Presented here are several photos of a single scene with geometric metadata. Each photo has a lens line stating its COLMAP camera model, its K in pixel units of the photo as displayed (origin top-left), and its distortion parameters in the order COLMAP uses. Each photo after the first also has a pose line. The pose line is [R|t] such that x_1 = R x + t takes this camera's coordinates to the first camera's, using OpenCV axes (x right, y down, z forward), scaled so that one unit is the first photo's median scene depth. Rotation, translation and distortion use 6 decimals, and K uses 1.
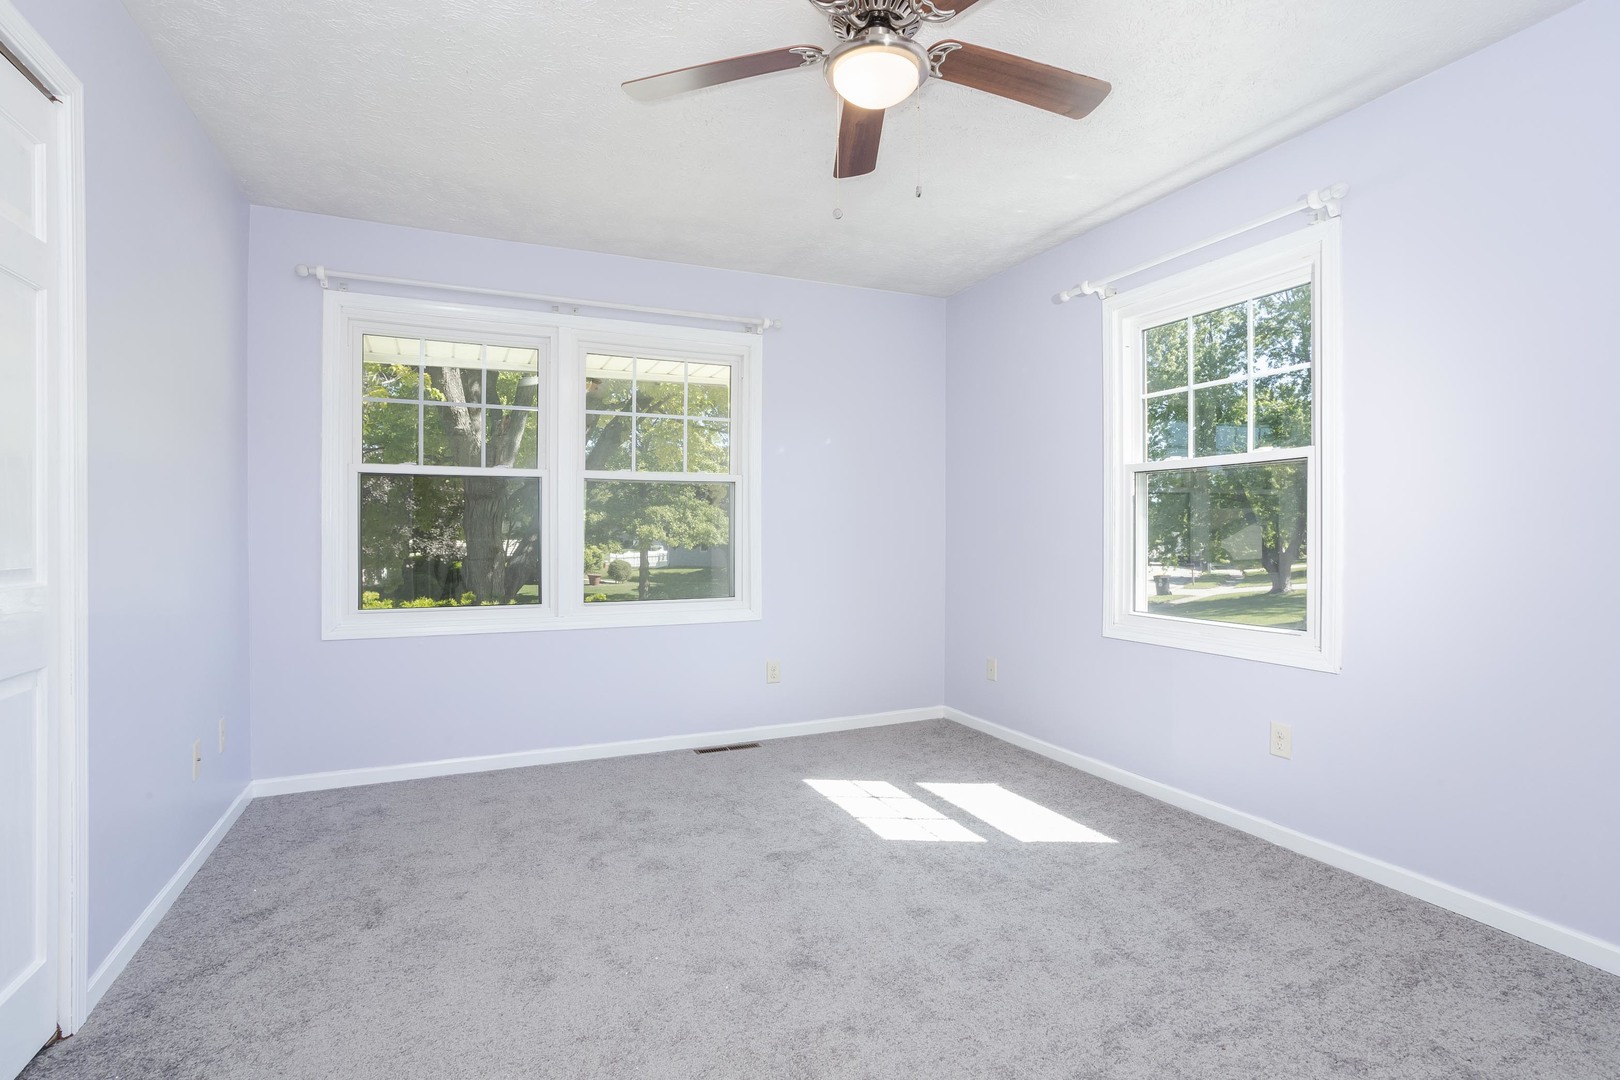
lens RADIAL K [[796.4, 0, 820.0], [0, 796.4, 531.6], [0, 0, 1]] dist [-0.039181, 0.036261]
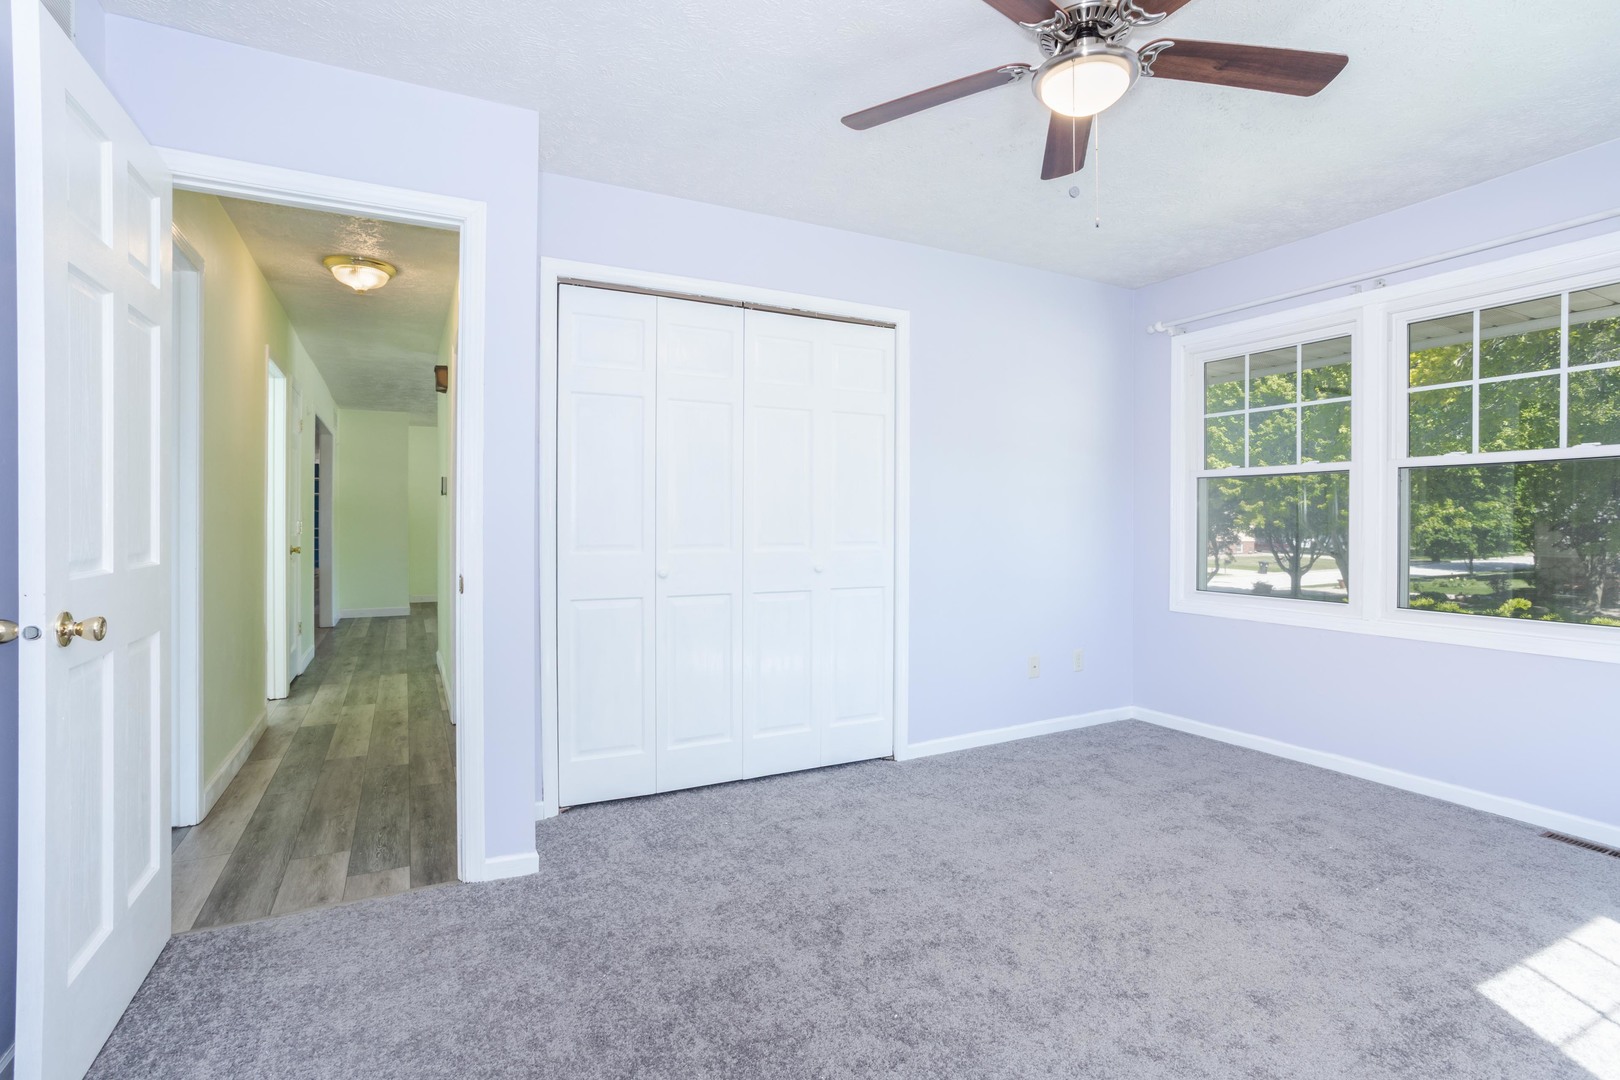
lens RADIAL K [[786.1, 0, 786.7], [0, 786.1, 532.2], [0, 0, 1]] dist [-0.044473, 0.034435]
pose [[0.038462, 0.012936, -0.999176, 0.668122], [-0.001331, 0.999916, 0.012894, -0.006907], [0.999259, 0.000834, 0.038476, 0.360156]]
